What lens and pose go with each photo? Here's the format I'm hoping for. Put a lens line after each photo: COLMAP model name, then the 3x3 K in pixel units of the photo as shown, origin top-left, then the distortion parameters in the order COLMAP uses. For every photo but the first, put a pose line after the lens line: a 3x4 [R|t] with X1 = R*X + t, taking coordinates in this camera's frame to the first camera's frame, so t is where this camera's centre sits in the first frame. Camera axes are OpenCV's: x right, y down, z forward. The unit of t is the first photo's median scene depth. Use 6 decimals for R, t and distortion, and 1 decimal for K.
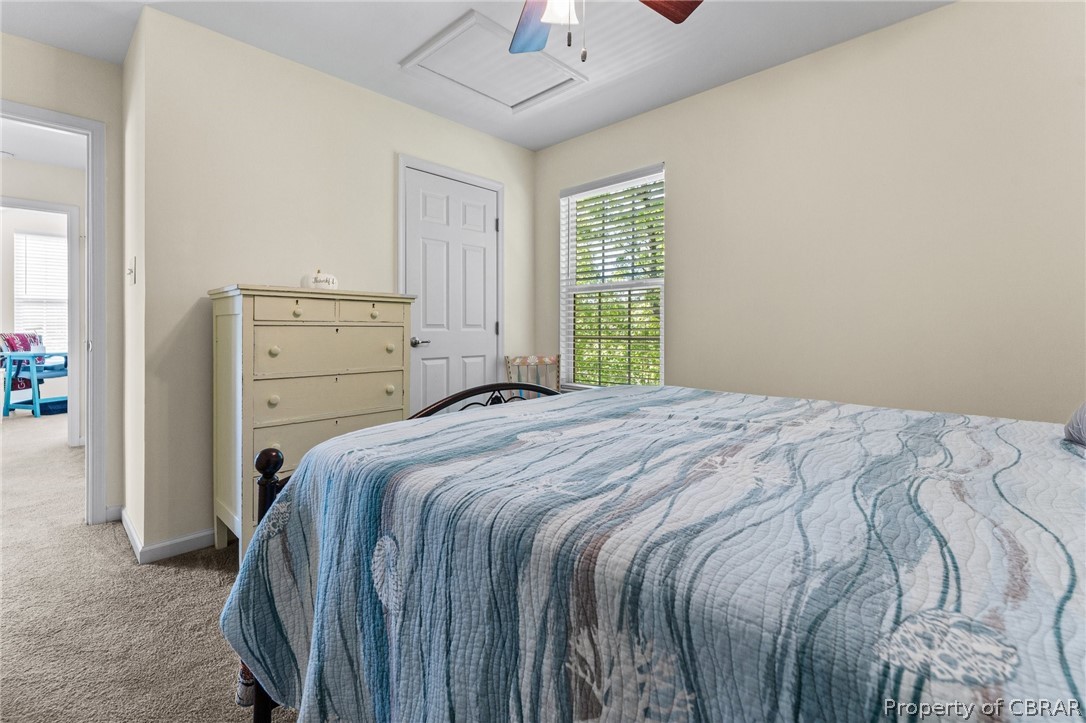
lens RADIAL K [[477.1, 0, 538.6], [0, 477.1, 329.7], [0, 0, 1]] dist [-0.000695, -0.000096]
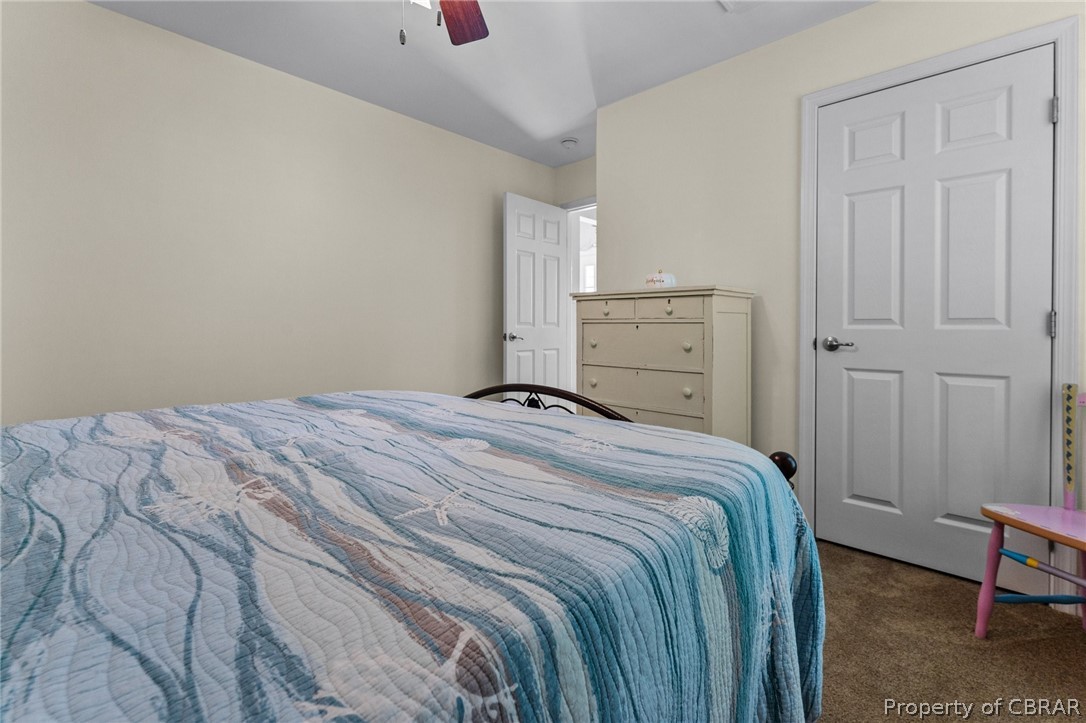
lens RADIAL K [[477.1, 0, 538.6], [0, 477.1, 329.7], [0, 0, 1]] dist [-0.000695, -0.000096]
pose [[0.011410, 0.007586, -0.999906, 0.611263], [-0.002617, 0.999968, 0.007557, -0.000489], [0.999931, 0.002531, 0.011430, 0.733813]]
